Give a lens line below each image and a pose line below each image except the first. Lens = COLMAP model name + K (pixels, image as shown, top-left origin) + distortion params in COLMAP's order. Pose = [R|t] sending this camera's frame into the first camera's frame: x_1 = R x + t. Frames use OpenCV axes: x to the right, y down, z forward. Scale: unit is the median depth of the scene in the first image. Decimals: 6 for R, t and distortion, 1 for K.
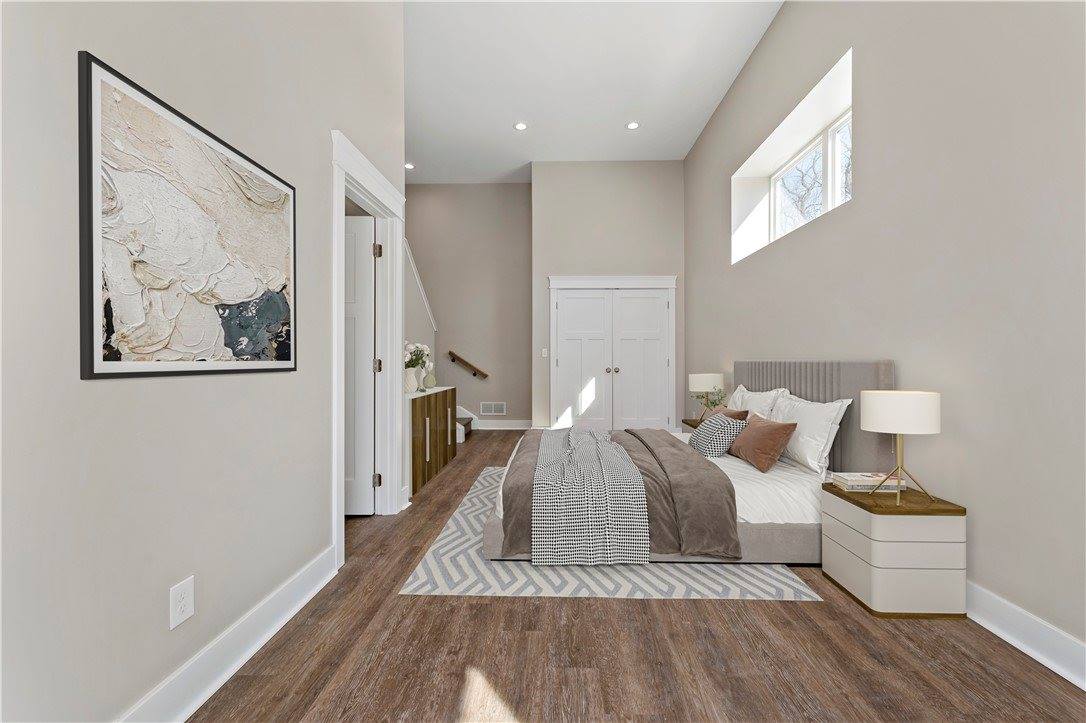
lens RADIAL K [[433.0, 0, 535.4], [0, 433.0, 361.5], [0, 0, 1]] dist [0.001062, -0.000265]
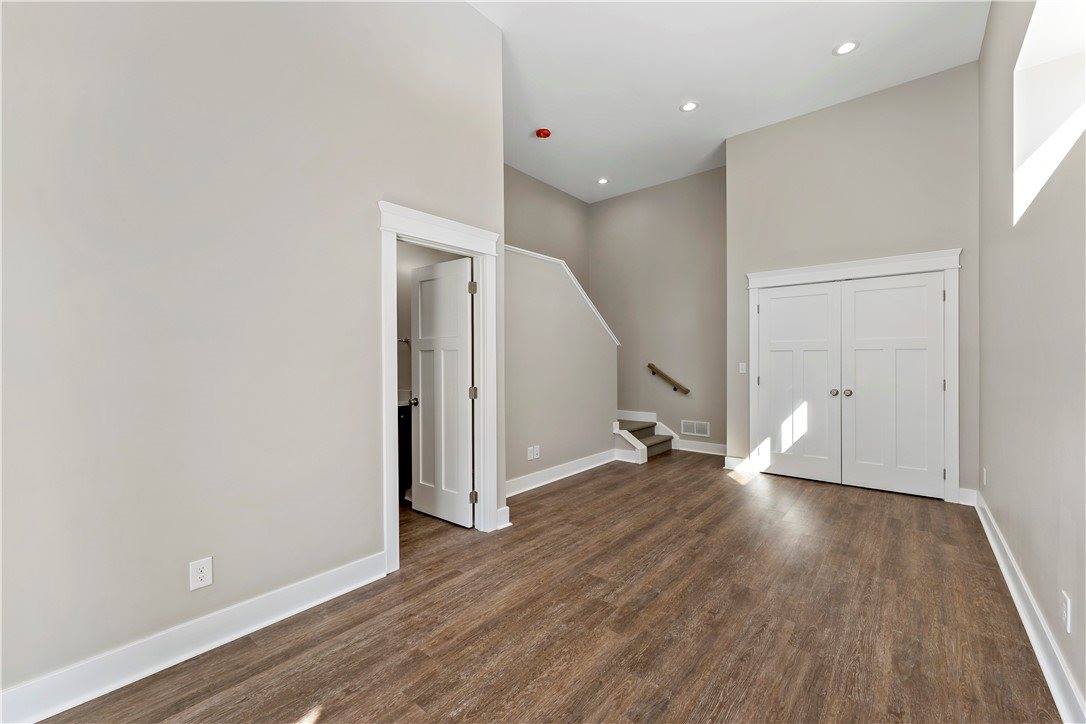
lens RADIAL K [[433.0, 0, 544.1], [0, 433.0, 363.5], [0, 0, 1]] dist [0.001062, -0.000265]
pose [[0.792278, 0.000731, -0.610160, 0.225411], [0.005024, 0.999958, 0.007722, -0.037037], [0.610140, -0.009183, 0.792241, 0.123547]]
